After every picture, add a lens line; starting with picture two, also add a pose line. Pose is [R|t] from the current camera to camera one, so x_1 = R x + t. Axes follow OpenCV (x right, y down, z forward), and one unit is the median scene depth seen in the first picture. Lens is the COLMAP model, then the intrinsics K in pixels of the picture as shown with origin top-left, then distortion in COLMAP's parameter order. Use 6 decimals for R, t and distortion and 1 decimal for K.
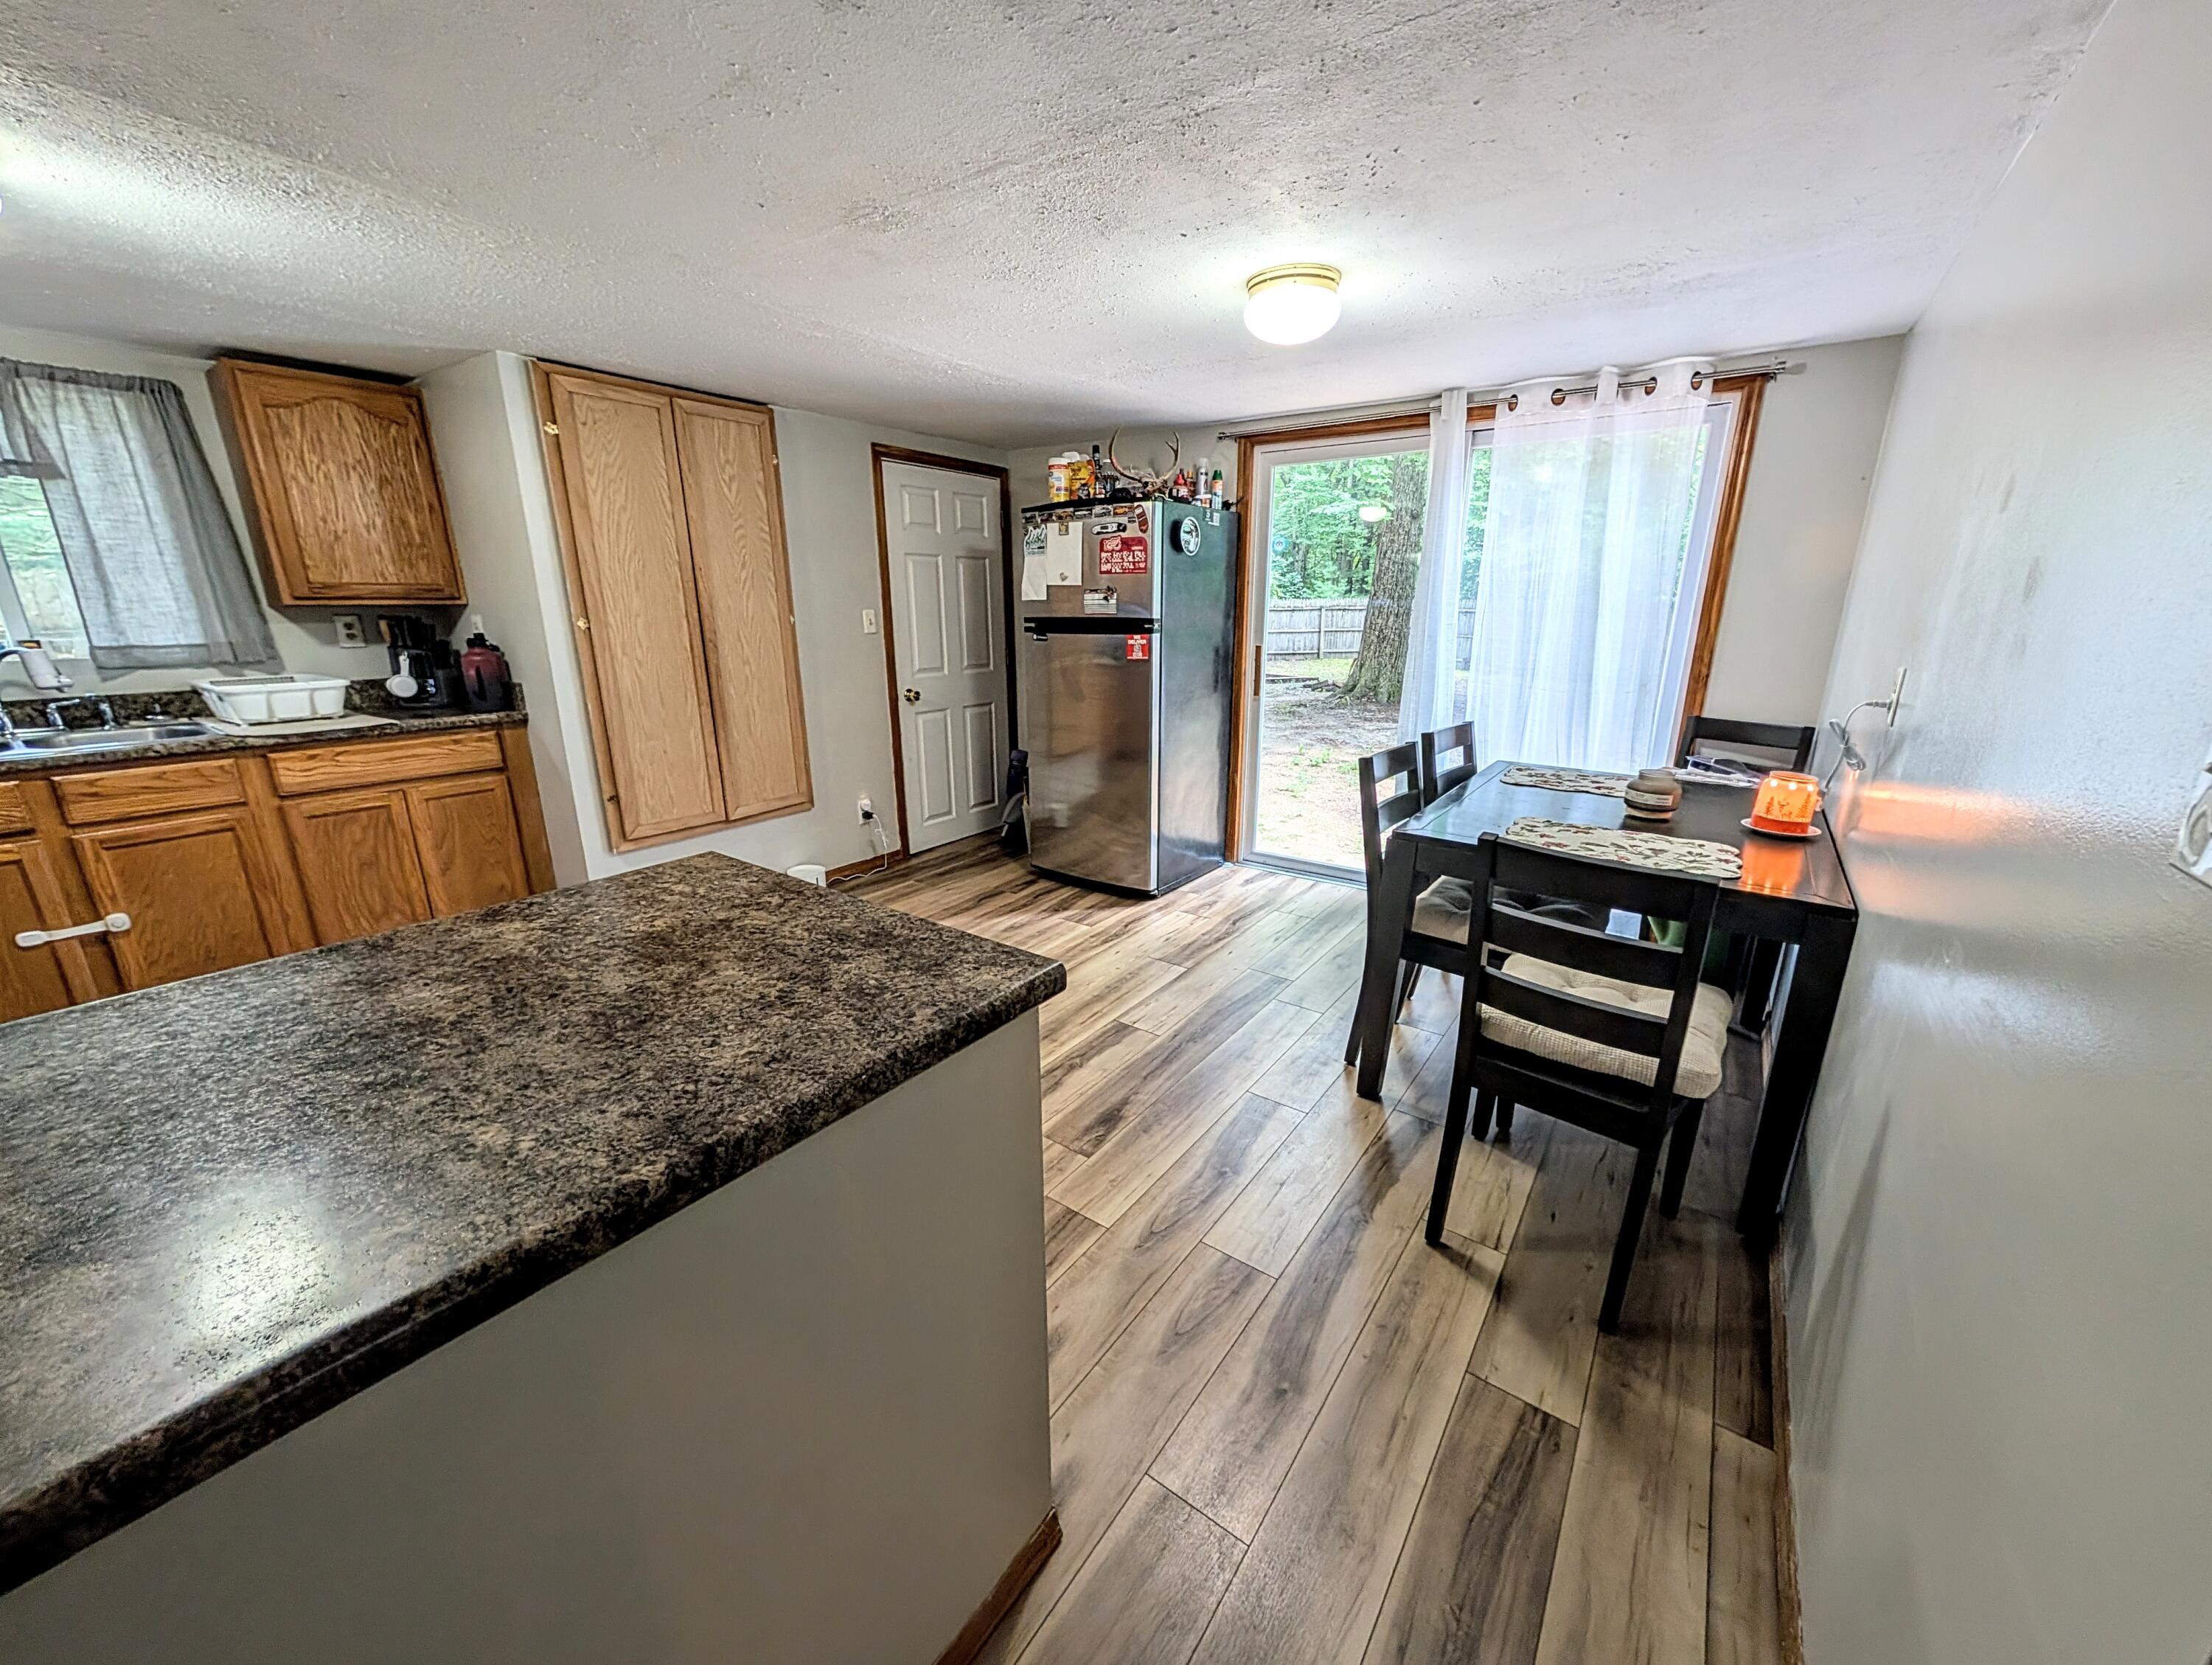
lens RADIAL K [[836.6, 0, 1099.7], [0, 836.6, 842.1], [0, 0, 1]] dist [-0.001937, 0.000244]
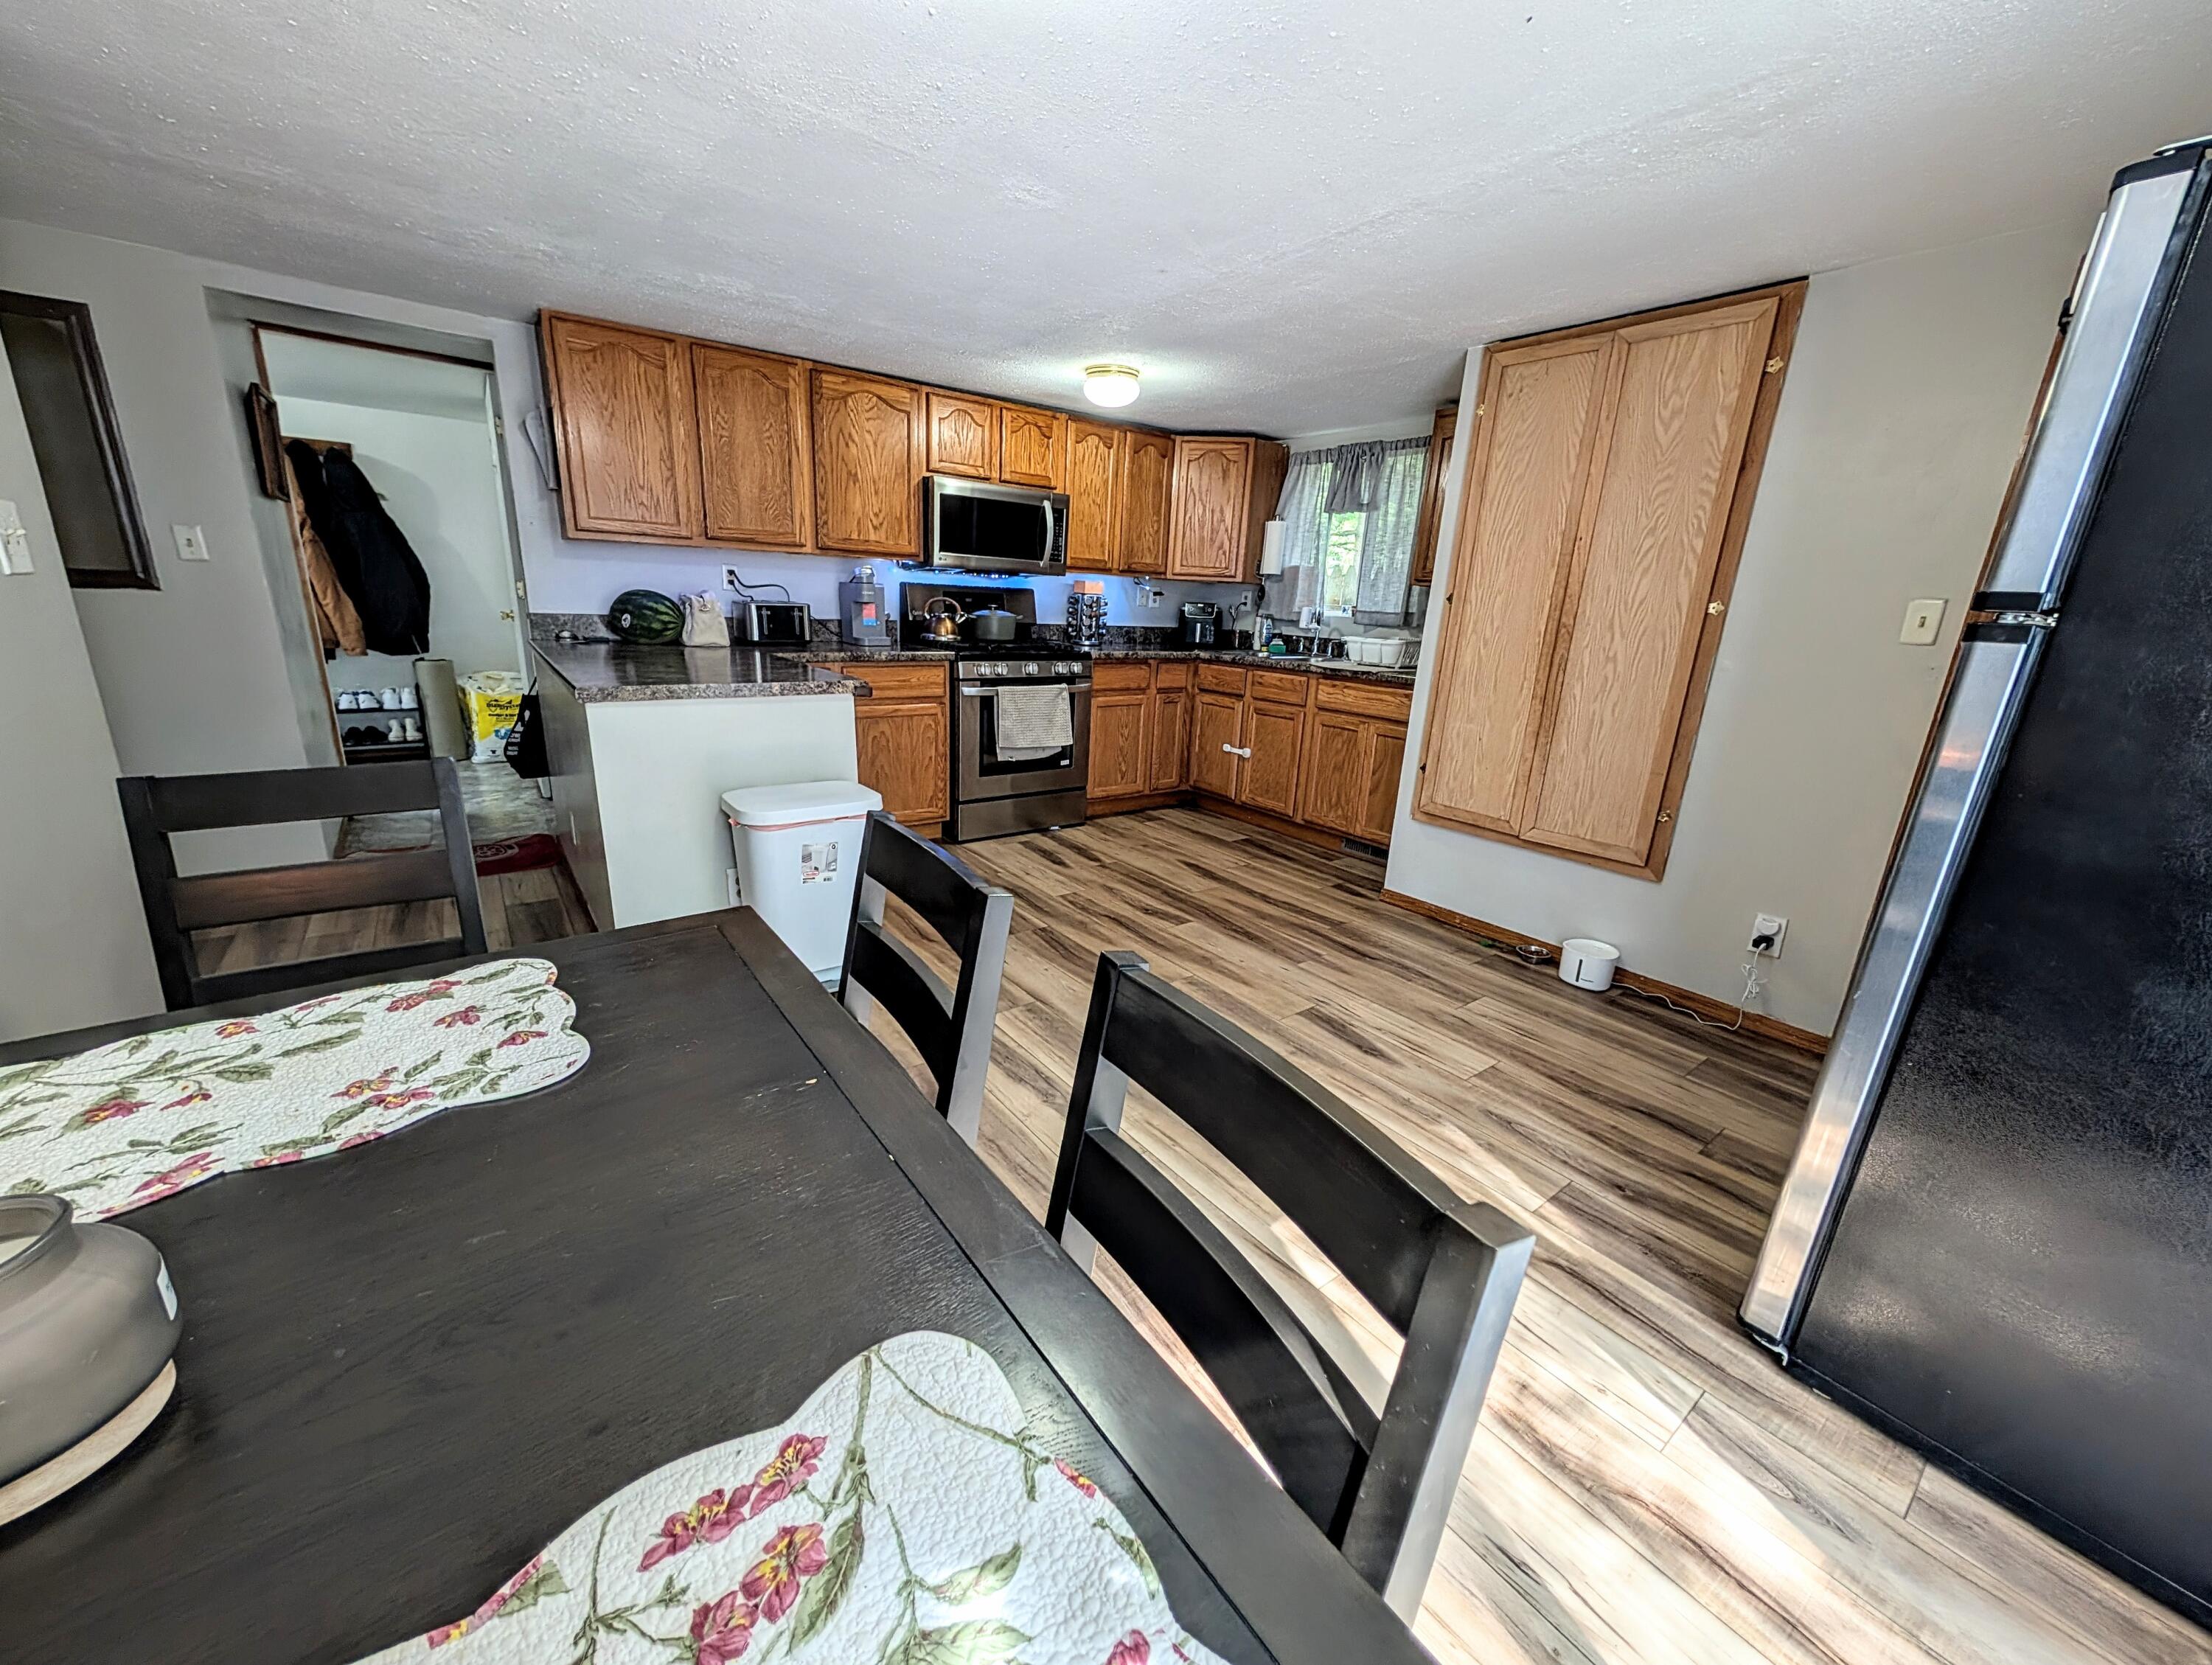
lens RADIAL K [[836.6, 0, 1099.7], [0, 836.6, 842.1], [0, 0, 1]] dist [-0.001937, 0.000244]
pose [[-0.287697, 0.258556, -0.922160, 0.619261], [-0.307995, 0.886742, 0.344714, -0.246153], [0.906846, 0.383194, -0.175479, 1.025413]]
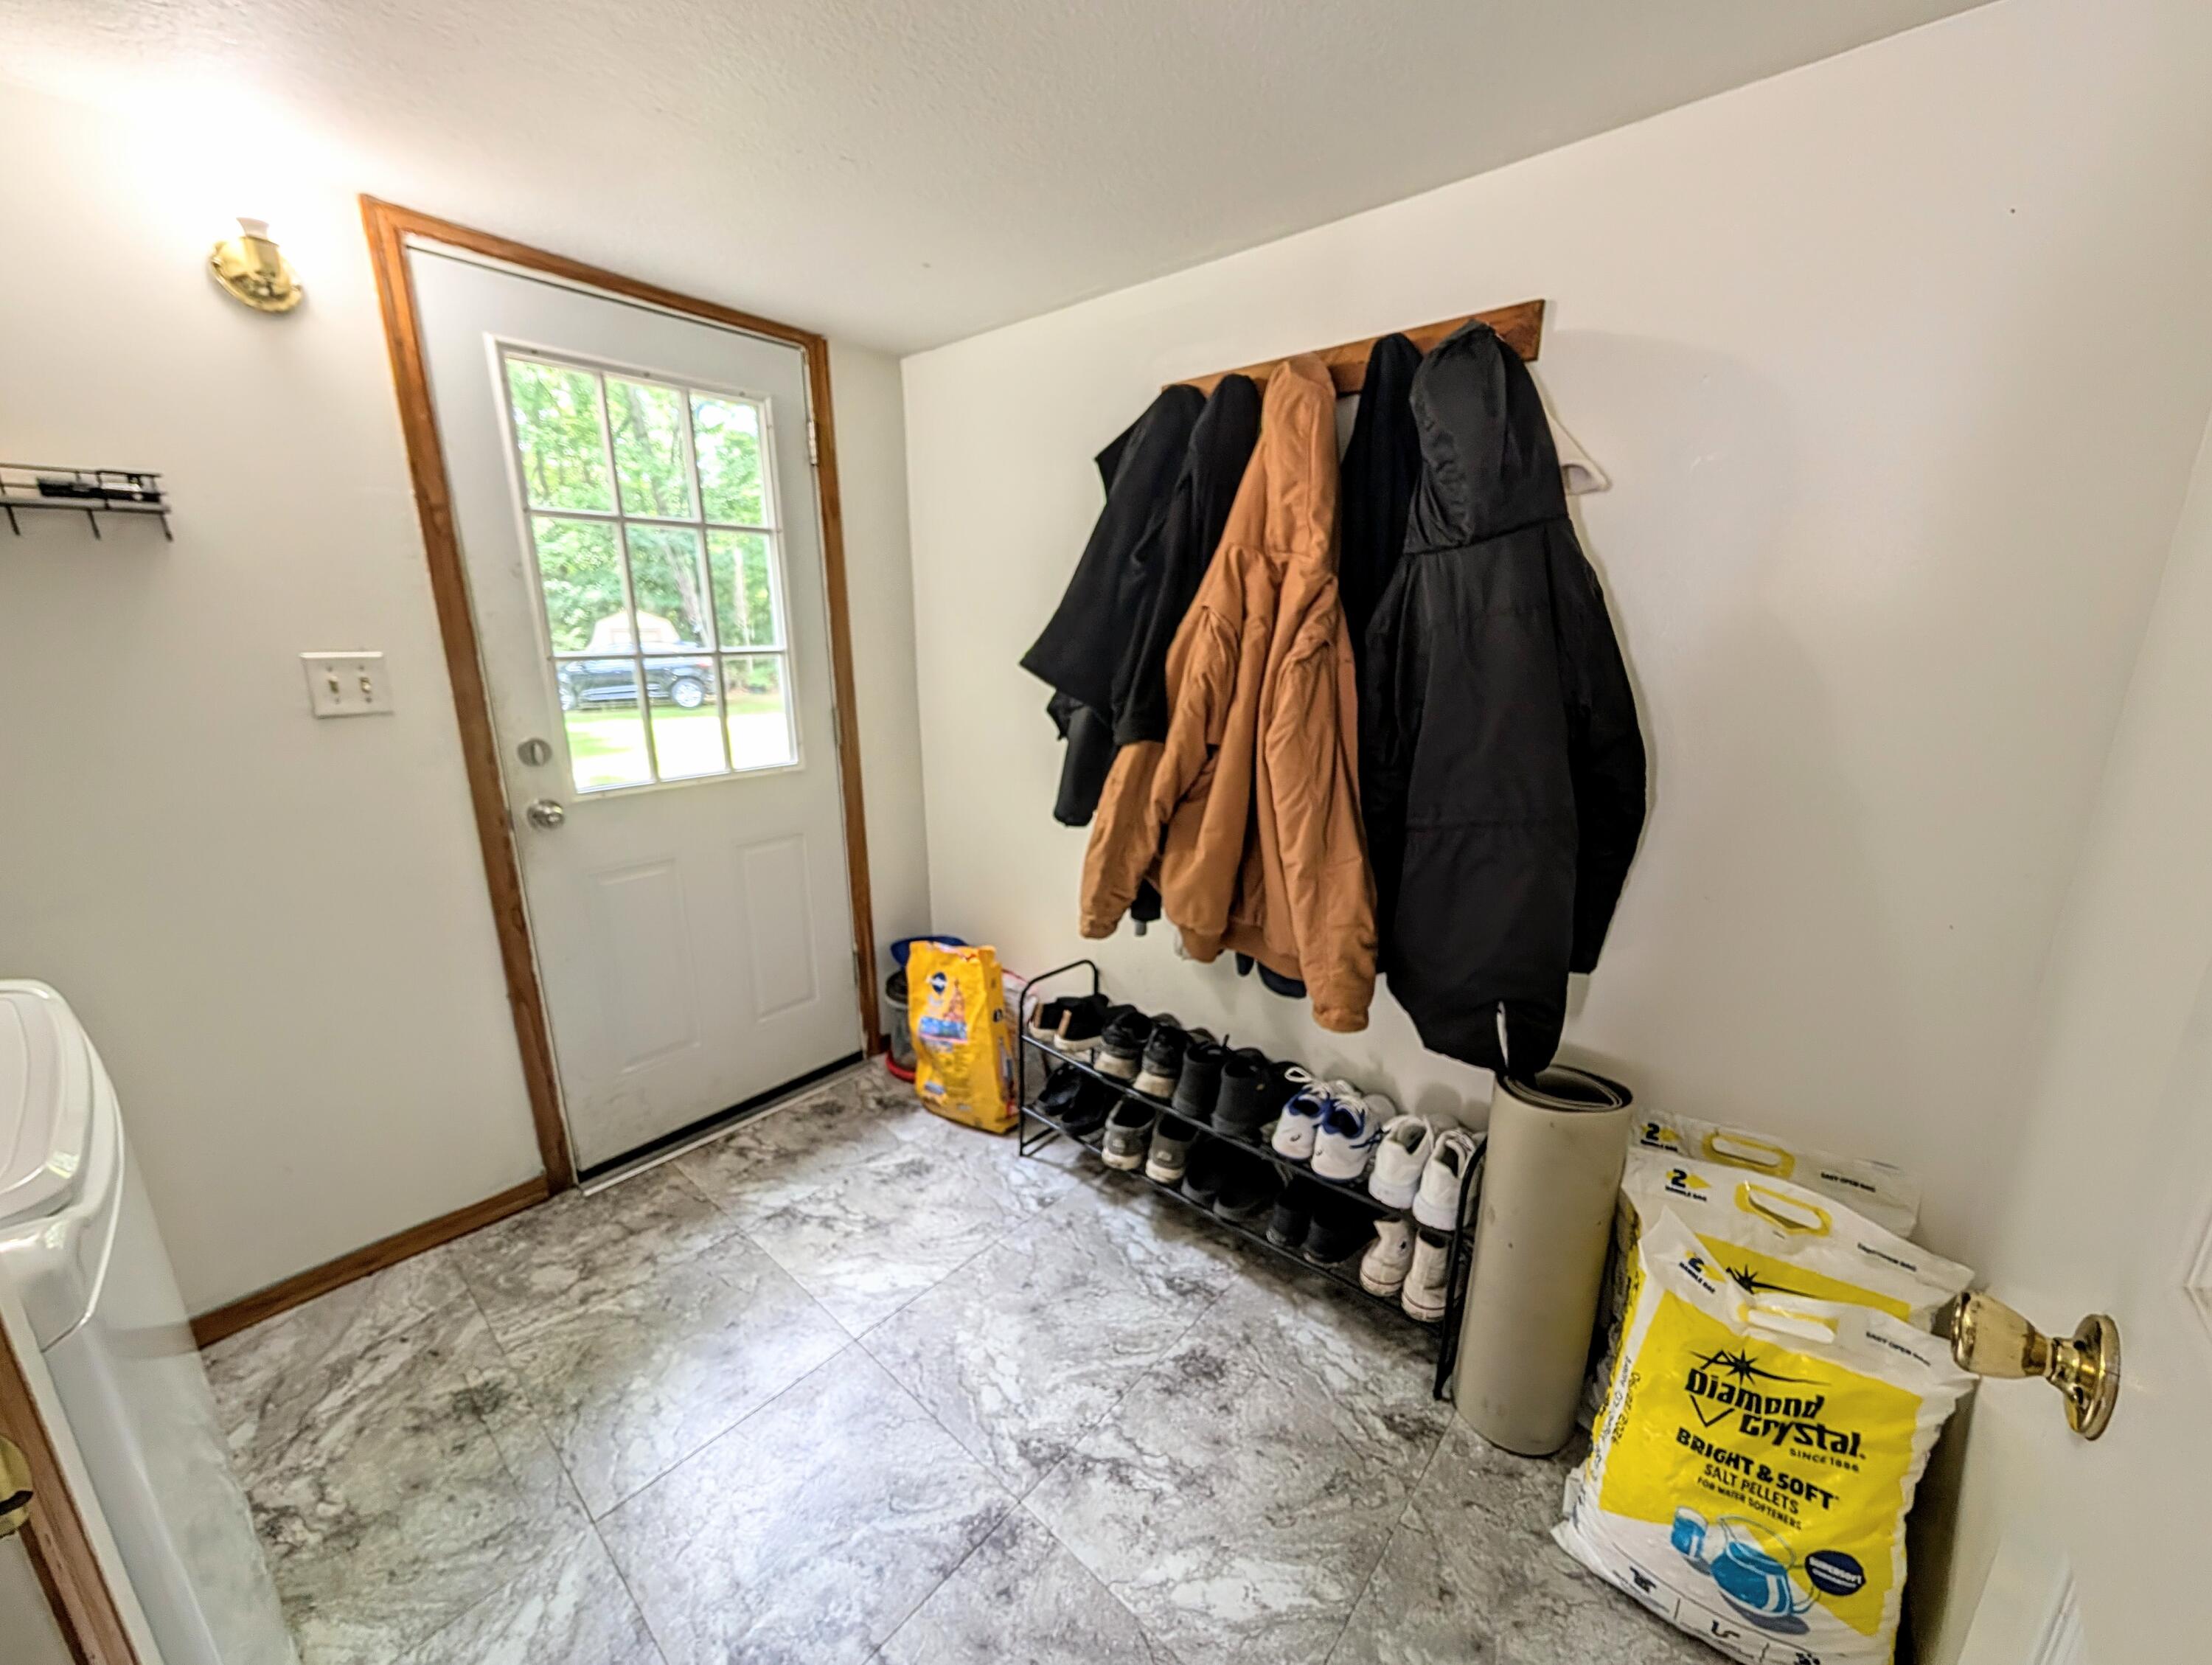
lens RADIAL K [[836.6, 0, 1099.7], [0, 836.6, 842.1], [0, 0, 1]] dist [-0.001937, 0.000244]
pose [[-0.996786, -0.013782, 0.078918, -0.607562], [0.027745, 0.864740, 0.501454, 0.140073], [-0.075155, 0.502031, -0.861578, -0.516486]]
